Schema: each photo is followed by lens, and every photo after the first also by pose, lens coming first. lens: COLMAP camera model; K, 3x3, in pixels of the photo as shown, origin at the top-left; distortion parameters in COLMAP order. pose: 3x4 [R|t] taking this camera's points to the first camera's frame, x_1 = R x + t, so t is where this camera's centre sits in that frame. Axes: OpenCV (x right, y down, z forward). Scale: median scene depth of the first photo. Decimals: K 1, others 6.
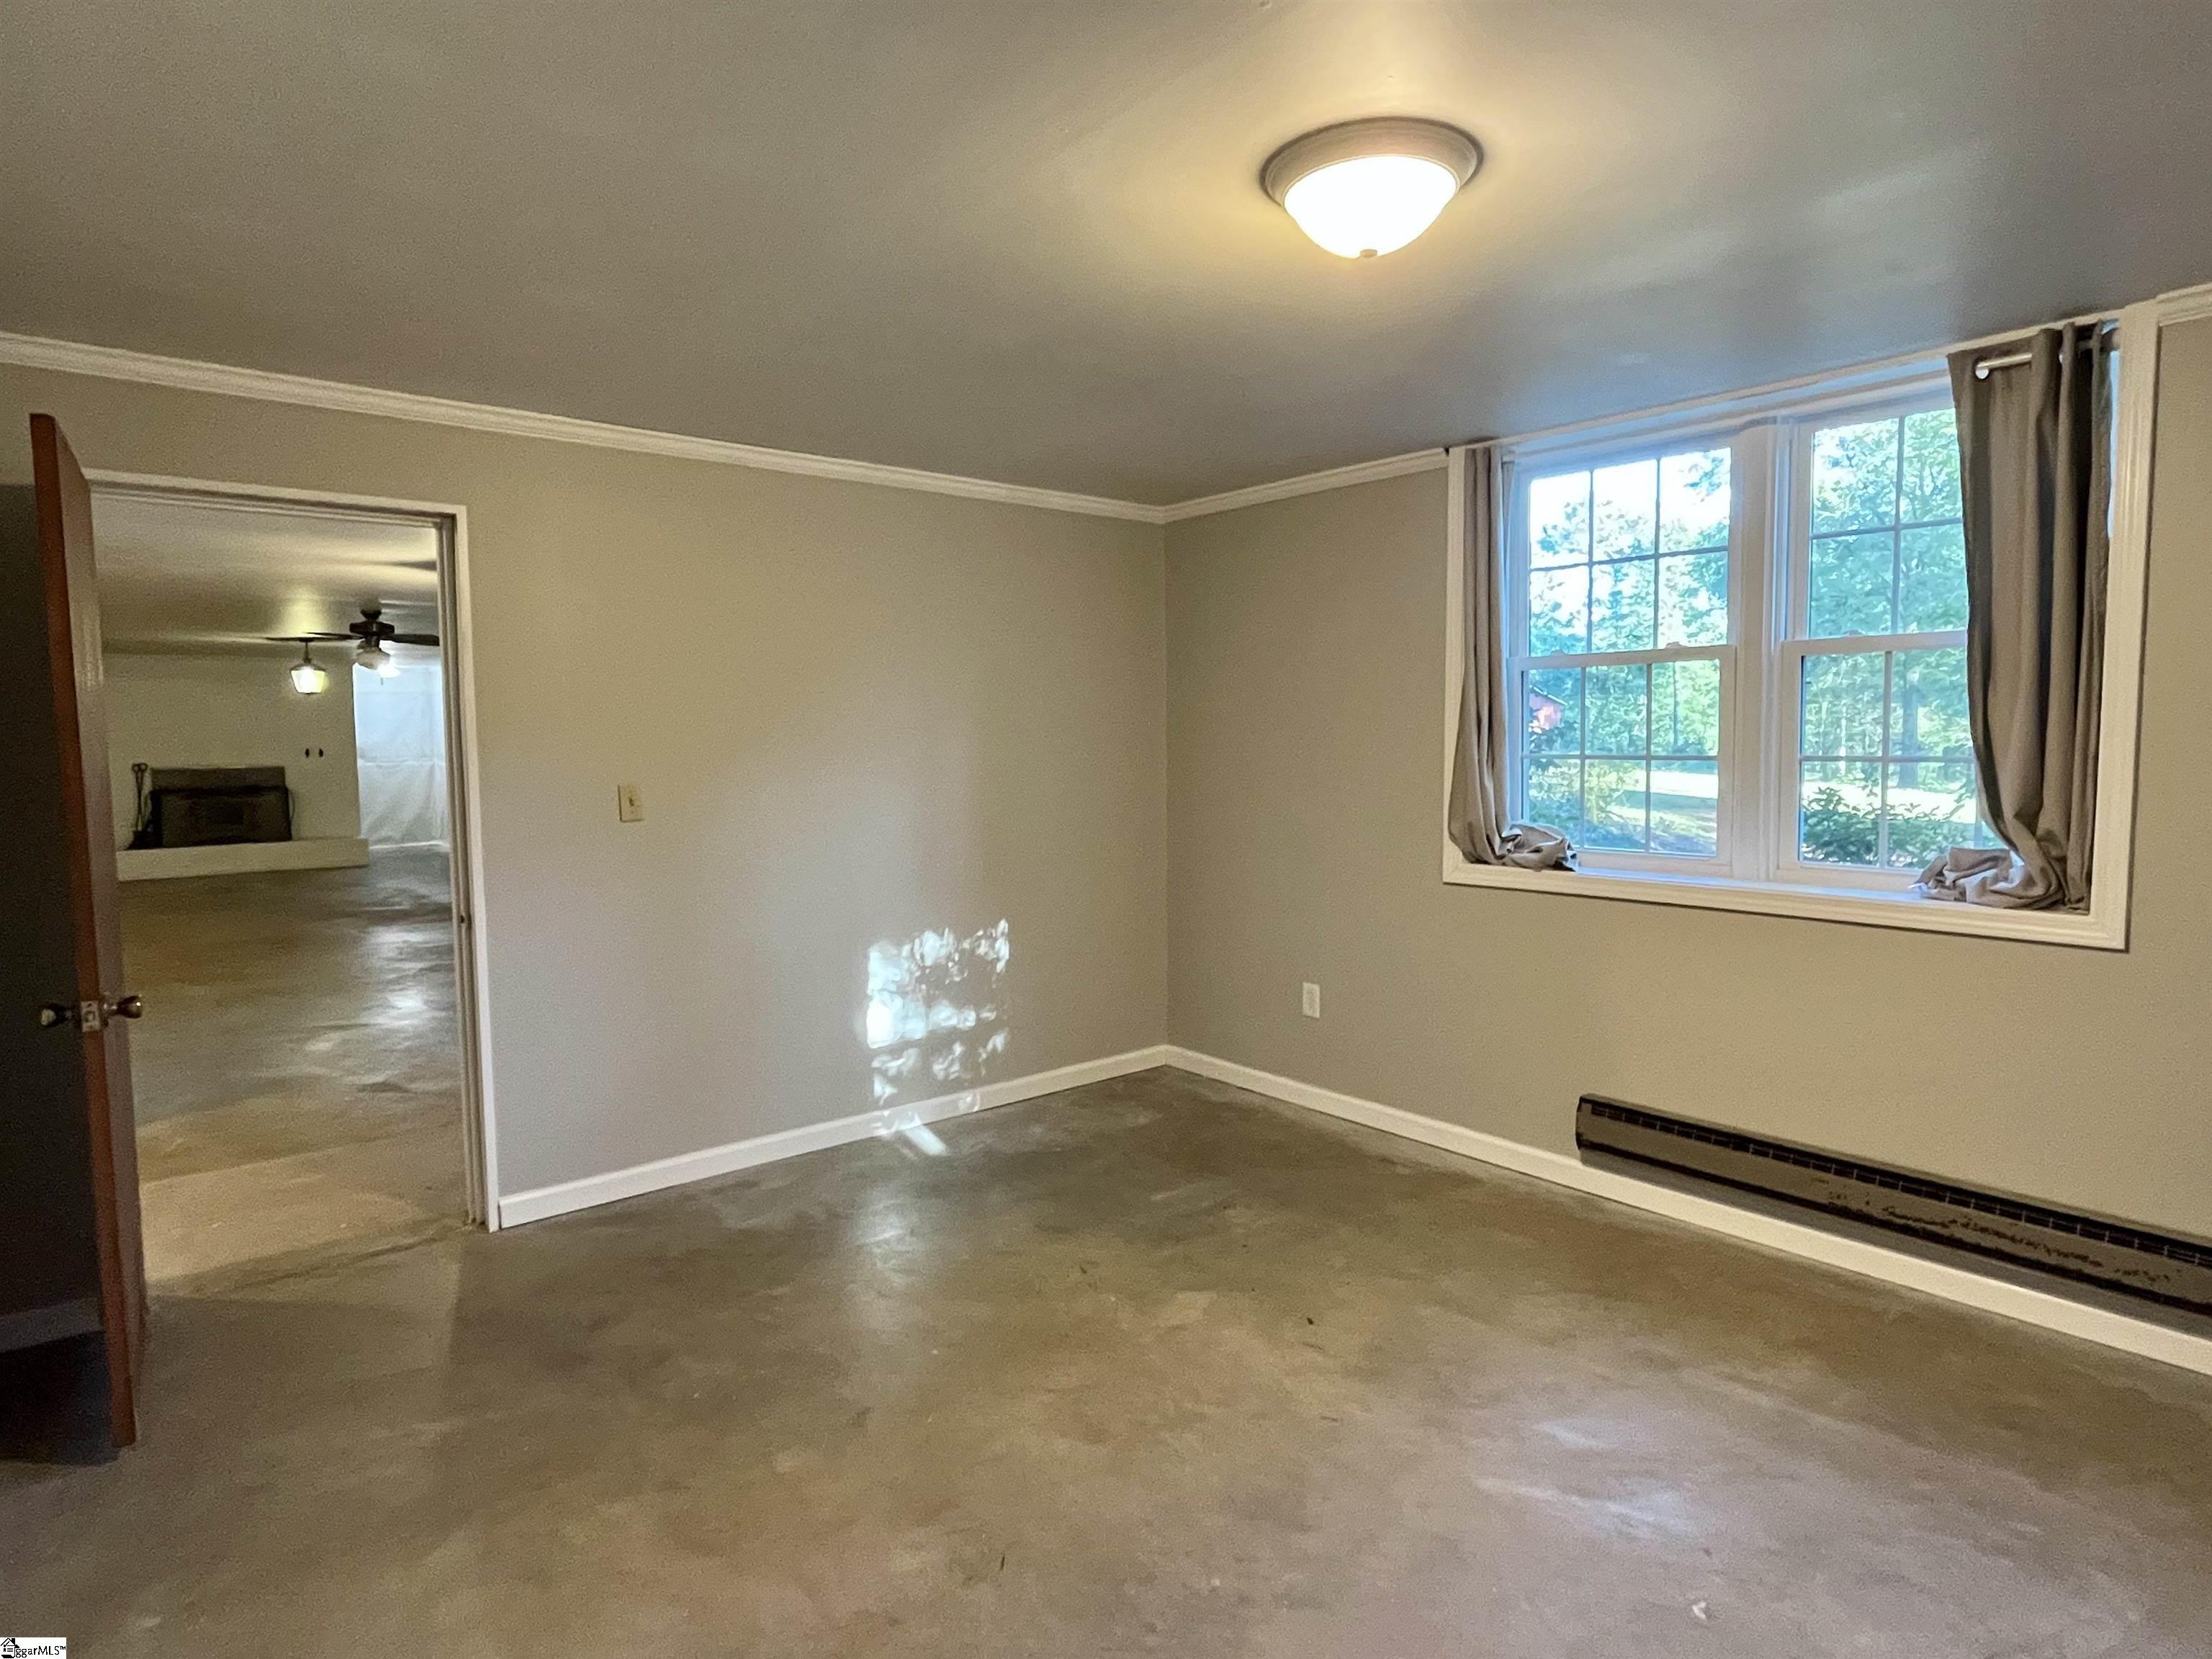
lens RADIAL K [[1220.8, 0, 1106.3], [0, 1220.8, 820.6], [0, 0, 1]] dist [0.001650, 0.000937]
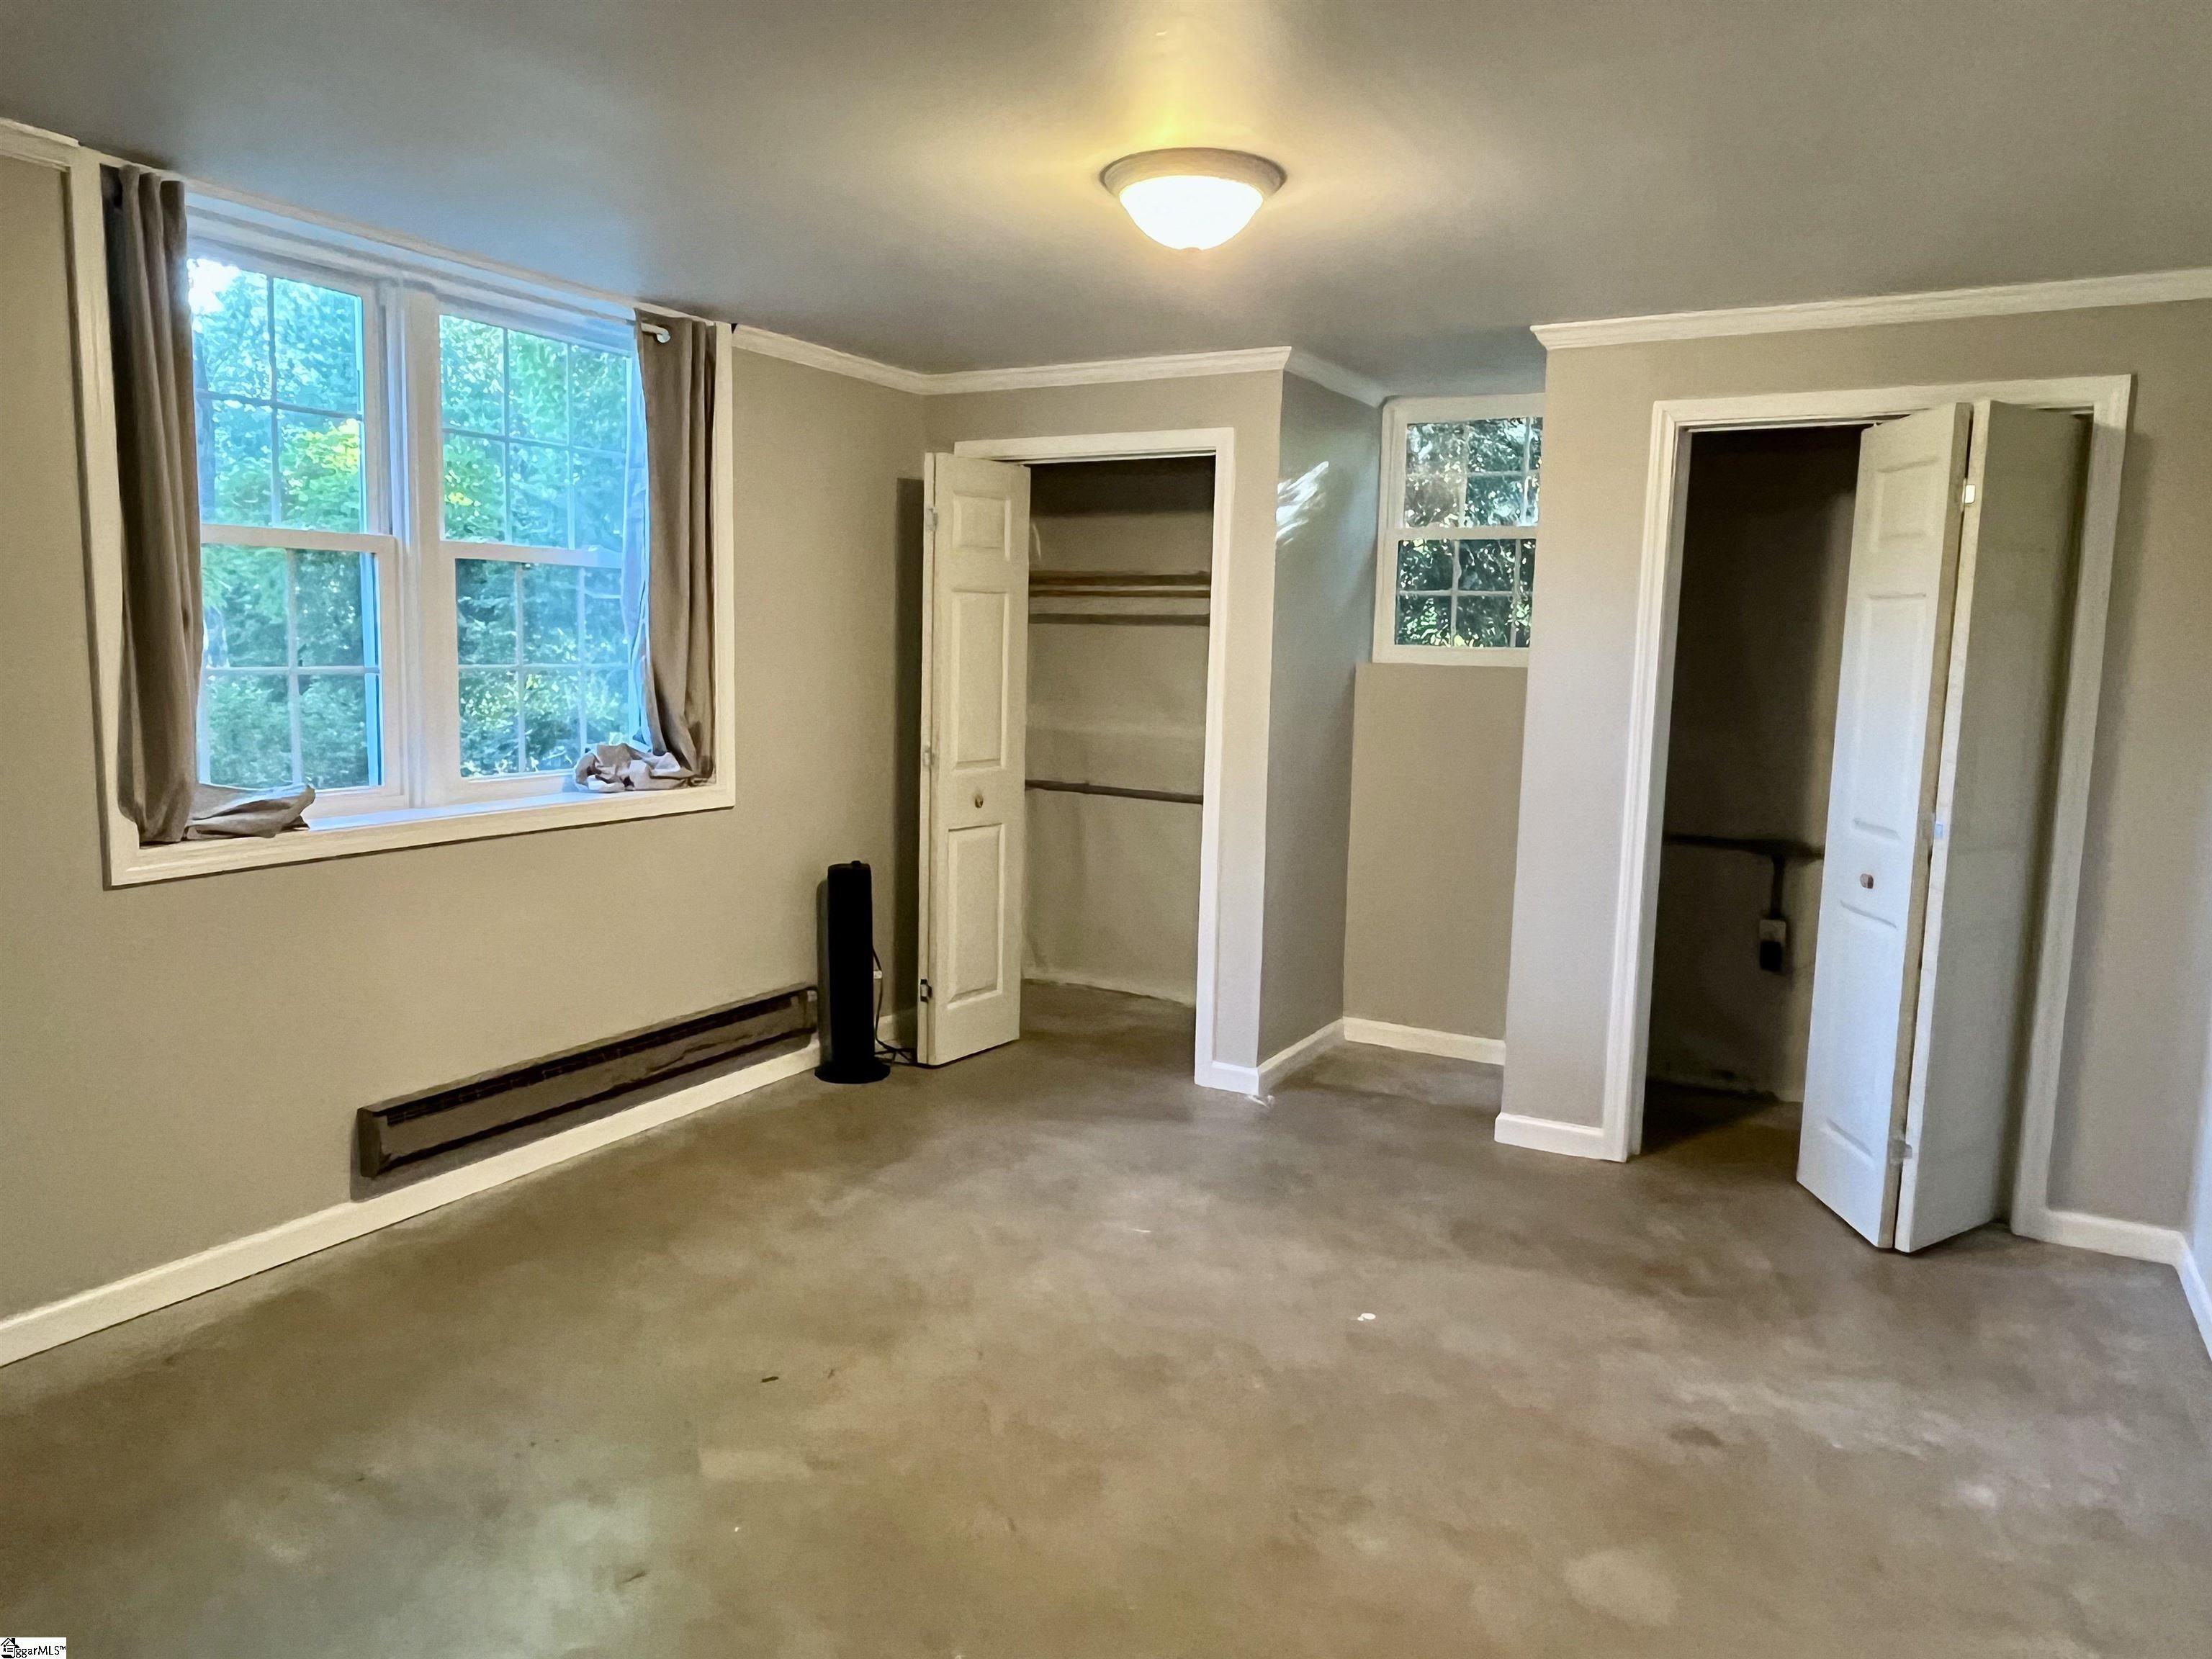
lens RADIAL K [[1436.1, 0, 1106.0], [0, 1436.1, 829.5], [0, 0, 1]] dist [-0.037693, -0.000383]
pose [[-0.345536, -0.120209, 0.930674, -0.726901], [0.051433, 0.987844, 0.146690, -0.072862], [-0.936995, 0.098554, -0.335153, 1.052368]]
